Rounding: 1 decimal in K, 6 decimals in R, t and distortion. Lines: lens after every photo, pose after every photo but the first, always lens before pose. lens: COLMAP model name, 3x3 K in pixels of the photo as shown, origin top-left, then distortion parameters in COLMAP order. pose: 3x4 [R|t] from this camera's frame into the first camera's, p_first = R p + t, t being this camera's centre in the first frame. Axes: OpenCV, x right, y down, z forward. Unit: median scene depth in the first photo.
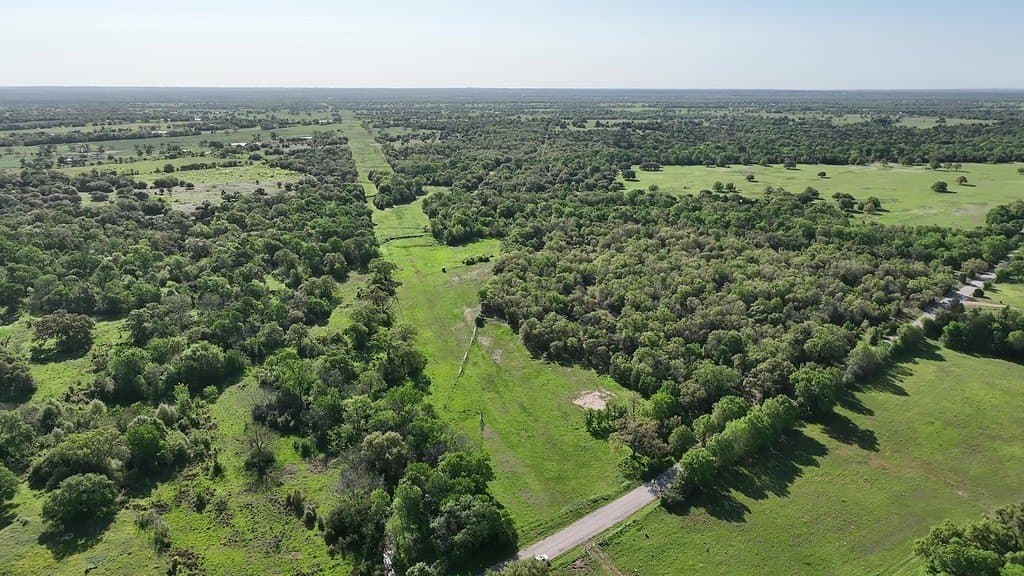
lens RADIAL K [[714.9, 0, 515.2], [0, 714.9, 287.8], [0, 0, 1]] dist [0.002200, 0.008922]
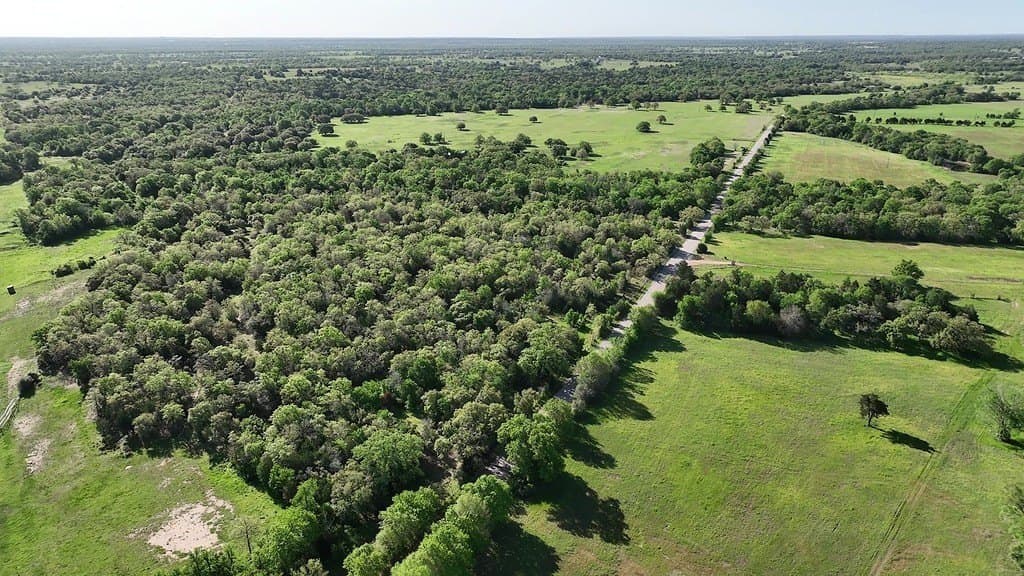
lens RADIAL K [[714.9, 0, 515.2], [0, 714.9, 287.8], [0, 0, 1]] dist [0.002200, 0.008922]
pose [[0.931972, -0.123906, 0.340698, 0.111546], [0.101559, 0.991383, 0.082736, -0.035790], [-0.348014, -0.042506, 0.936525, 0.223607]]
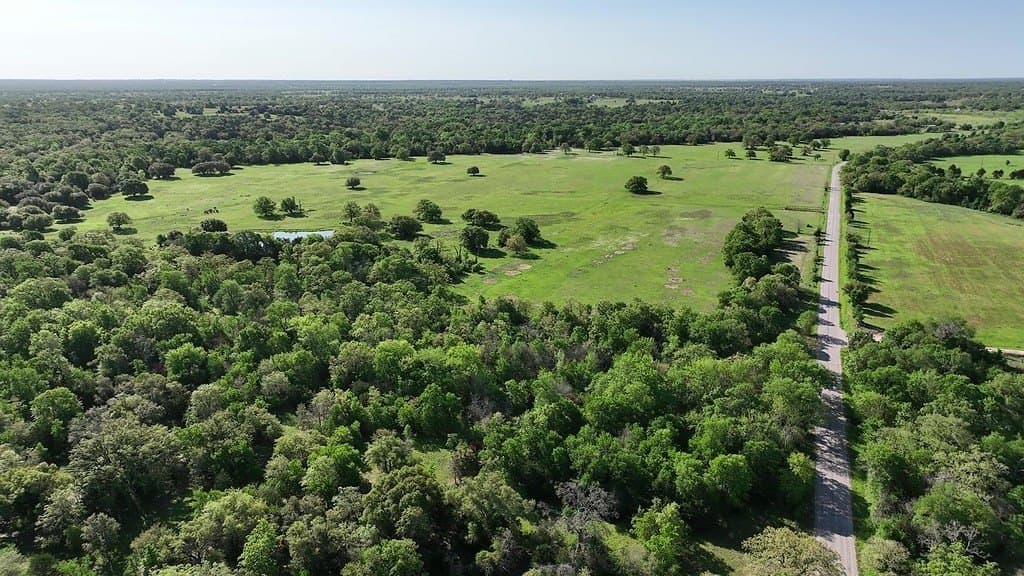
lens RADIAL K [[714.9, 0, 515.2], [0, 714.9, 287.8], [0, 0, 1]] dist [0.002200, 0.008922]
pose [[0.932894, -0.103035, 0.345098, 0.469867], [0.099698, 0.994639, 0.027455, -0.138352], [-0.346077, 0.008793, 0.938165, 0.789668]]
